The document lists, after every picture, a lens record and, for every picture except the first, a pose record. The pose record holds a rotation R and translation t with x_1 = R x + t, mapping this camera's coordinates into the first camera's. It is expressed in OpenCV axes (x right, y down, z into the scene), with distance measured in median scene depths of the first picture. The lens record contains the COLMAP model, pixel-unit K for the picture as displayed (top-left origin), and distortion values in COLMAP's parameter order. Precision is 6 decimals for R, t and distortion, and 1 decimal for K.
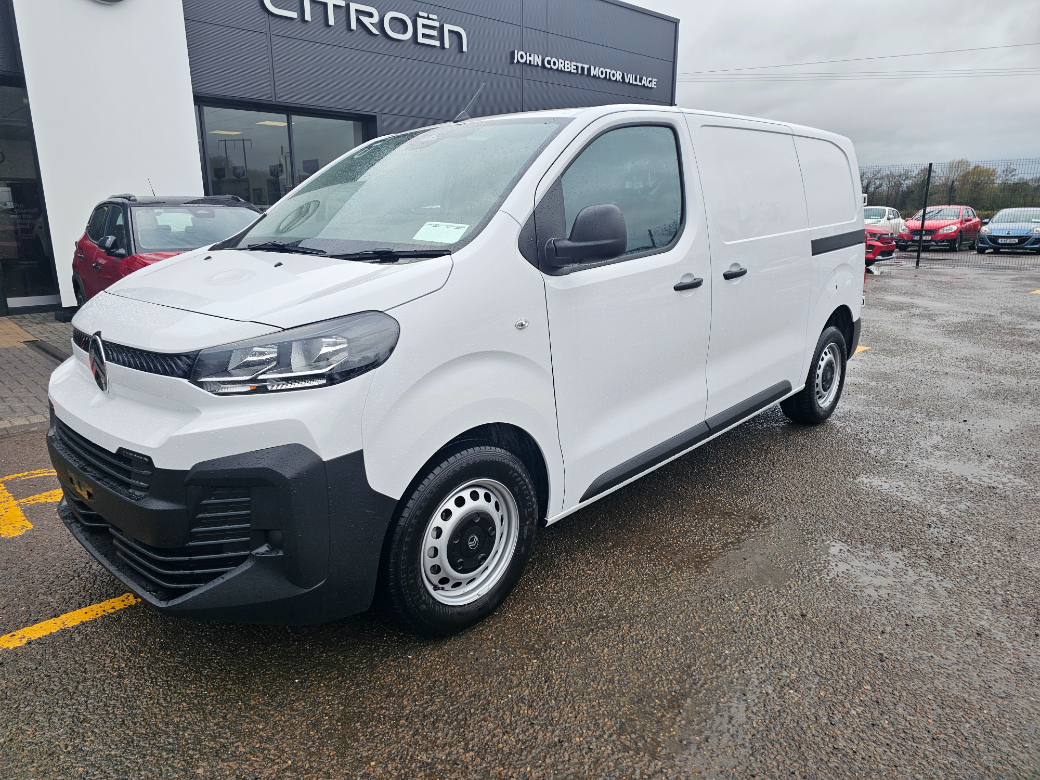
lens RADIAL K [[709.8, 0, 510.8], [0, 709.8, 391.5], [0, 0, 1]] dist [0.075171, -0.064249]
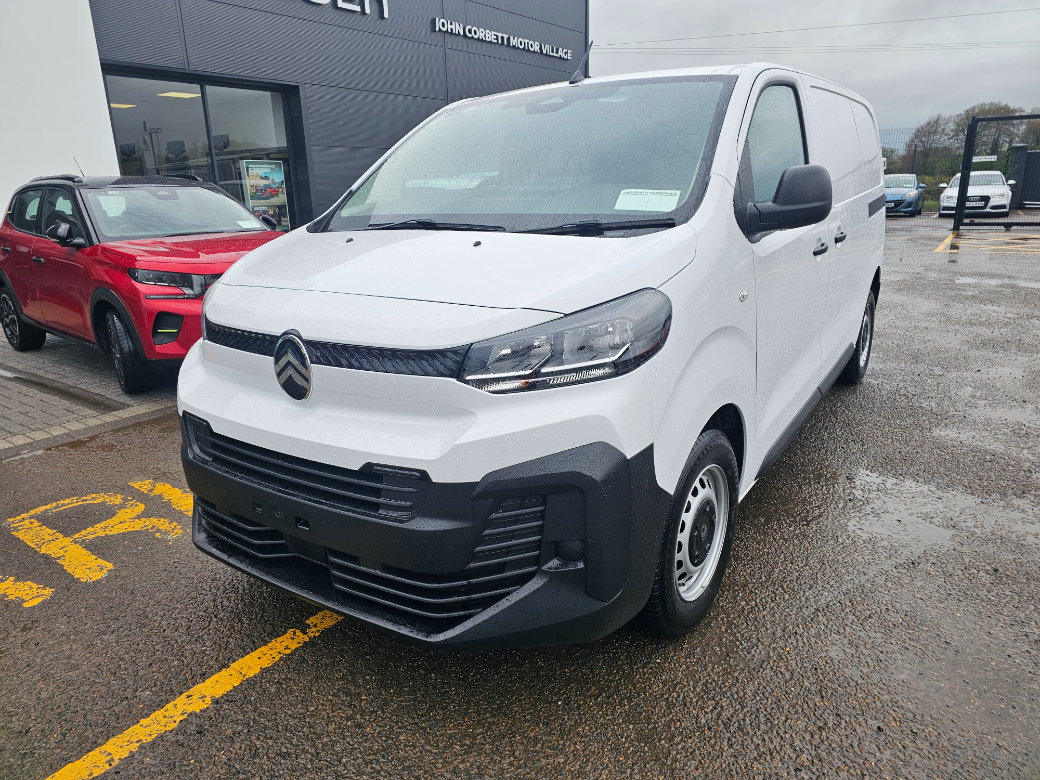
lens RADIAL K [[709.8, 0, 510.8], [0, 709.8, 391.5], [0, 0, 1]] dist [0.075171, -0.064249]
pose [[0.983530, -0.070934, 0.166243, -0.288261], [0.065986, 0.997203, 0.035109, -0.014756], [-0.168268, -0.023561, 0.985460, 0.077371]]
